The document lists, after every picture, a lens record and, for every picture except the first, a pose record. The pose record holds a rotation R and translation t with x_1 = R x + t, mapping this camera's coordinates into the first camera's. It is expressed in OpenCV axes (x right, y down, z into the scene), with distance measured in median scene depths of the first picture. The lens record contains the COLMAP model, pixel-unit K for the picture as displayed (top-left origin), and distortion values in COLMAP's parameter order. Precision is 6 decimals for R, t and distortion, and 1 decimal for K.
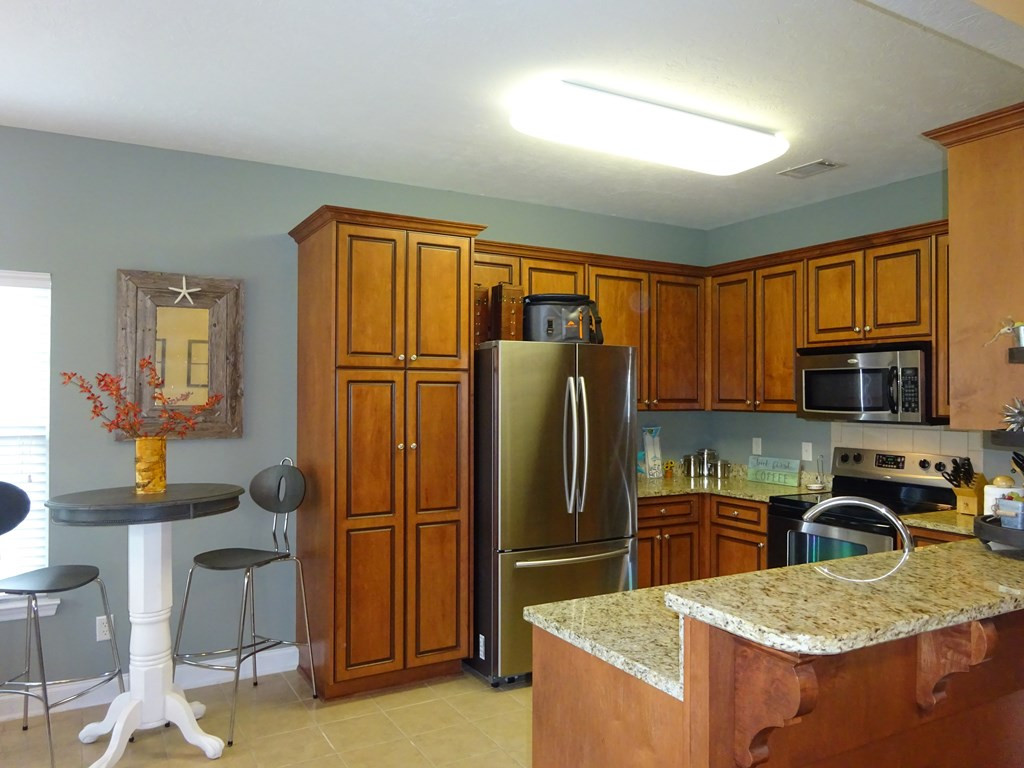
lens RADIAL K [[747.6, 0, 507.8], [0, 747.6, 380.0], [0, 0, 1]] dist [-0.001396, -0.013683]
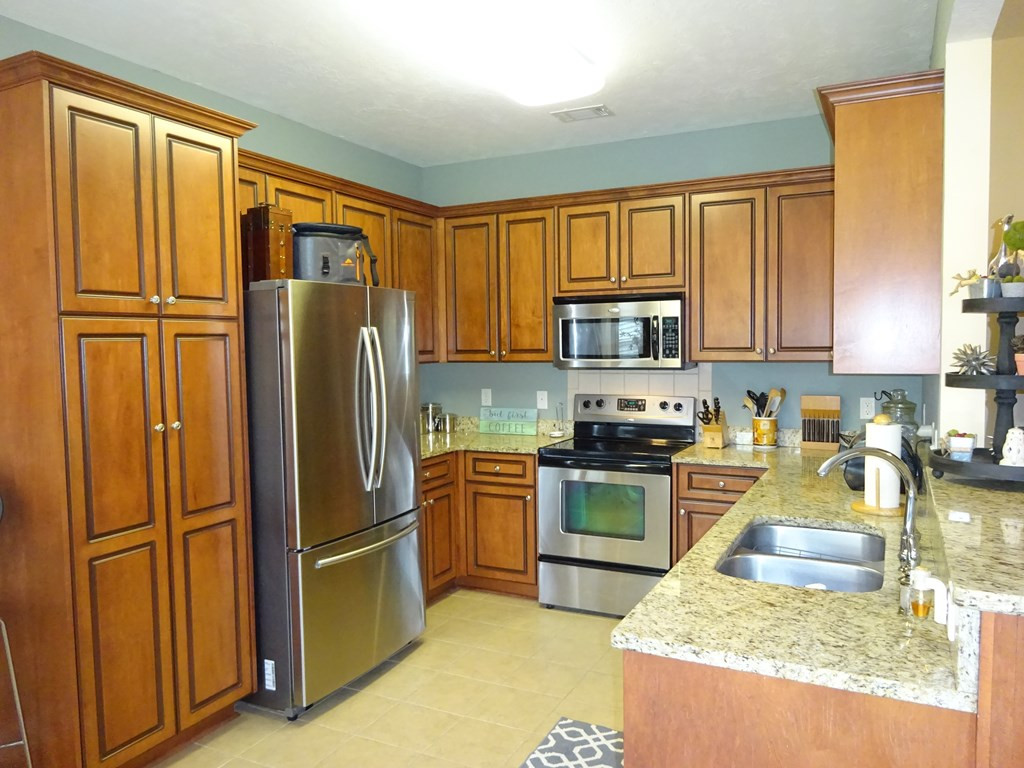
lens RADIAL K [[747.6, 0, 507.8], [0, 747.6, 380.0], [0, 0, 1]] dist [-0.001396, -0.013683]
pose [[0.832569, -0.043812, 0.552186, -0.229345], [0.006951, 0.997615, 0.068673, -0.001150], [-0.553878, -0.053337, 0.830888, 0.217548]]
